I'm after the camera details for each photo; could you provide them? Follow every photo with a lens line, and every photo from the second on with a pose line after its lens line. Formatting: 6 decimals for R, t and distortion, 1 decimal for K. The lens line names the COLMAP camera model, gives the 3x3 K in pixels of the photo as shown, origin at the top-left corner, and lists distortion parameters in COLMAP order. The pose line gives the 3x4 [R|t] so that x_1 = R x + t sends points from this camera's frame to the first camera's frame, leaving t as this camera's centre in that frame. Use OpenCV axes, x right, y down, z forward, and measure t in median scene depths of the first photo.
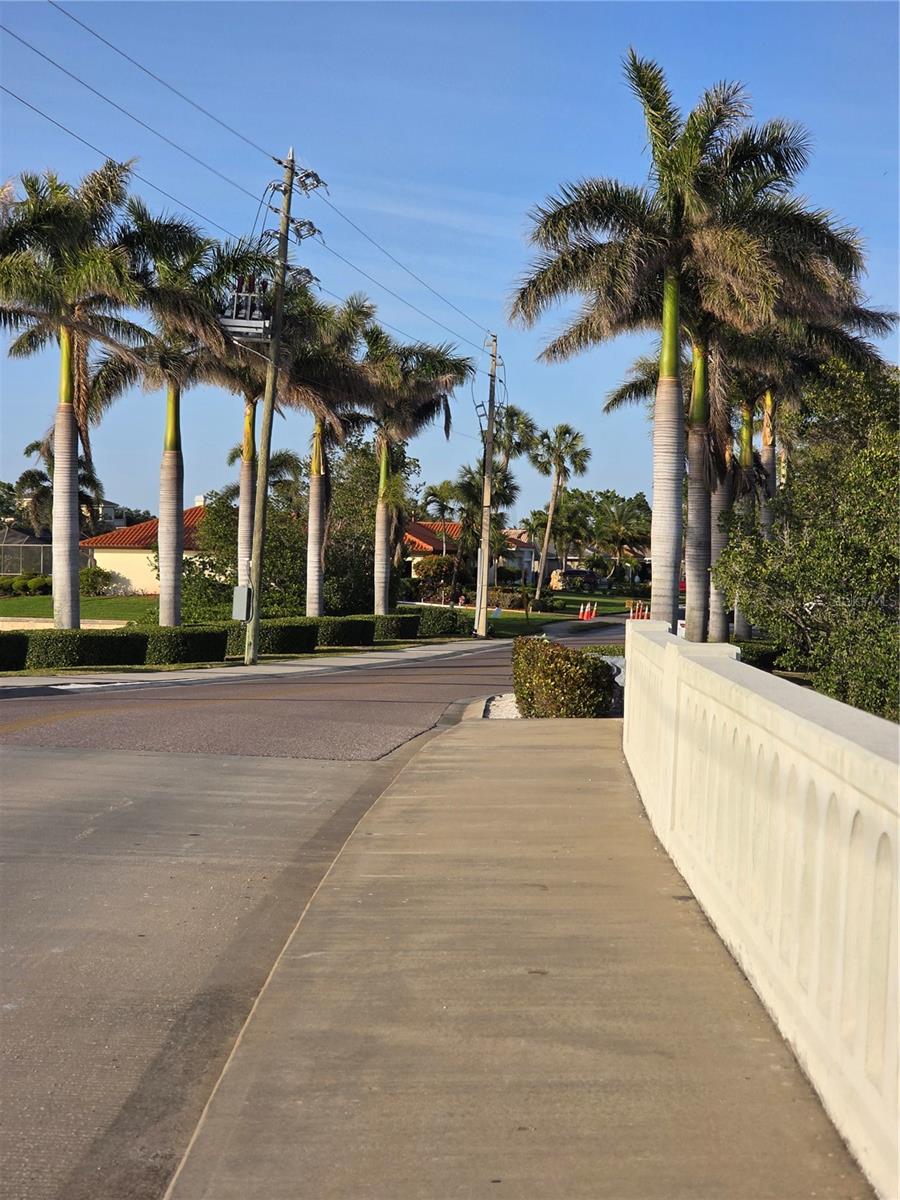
lens RADIAL K [[2416.3, 0, 449.8], [0, 2416.3, 600.1], [0, 0, 1]] dist [-0.082779, 0.000000]
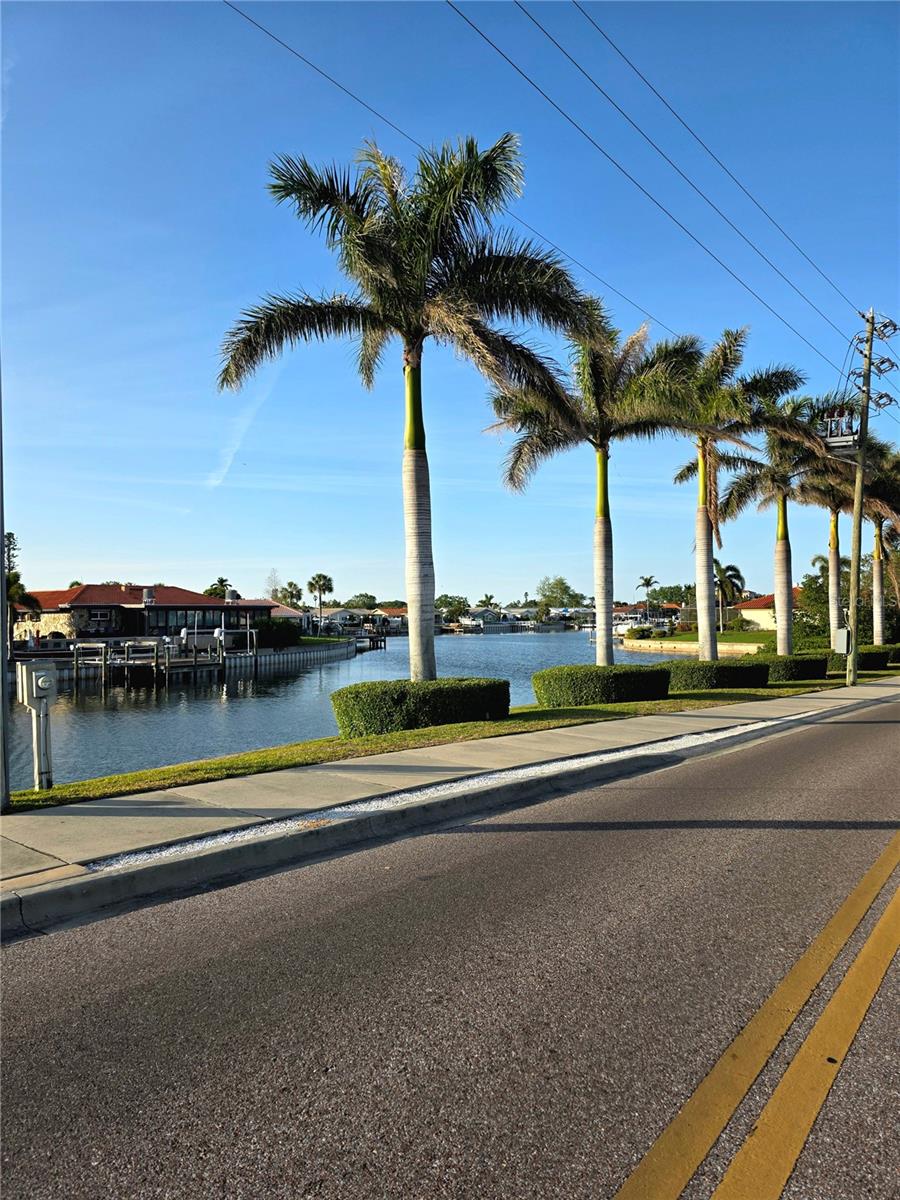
lens RADIAL K [[779.4, 0, 445.6], [0, 779.4, 591.1], [0, 0, 1]] dist [0.049872, 0.000007]
pose [[0.869357, -0.040931, -0.492487, -0.056664], [0.016111, 0.998382, -0.054538, -0.006240], [0.493923, 0.039478, 0.868609, 0.464946]]
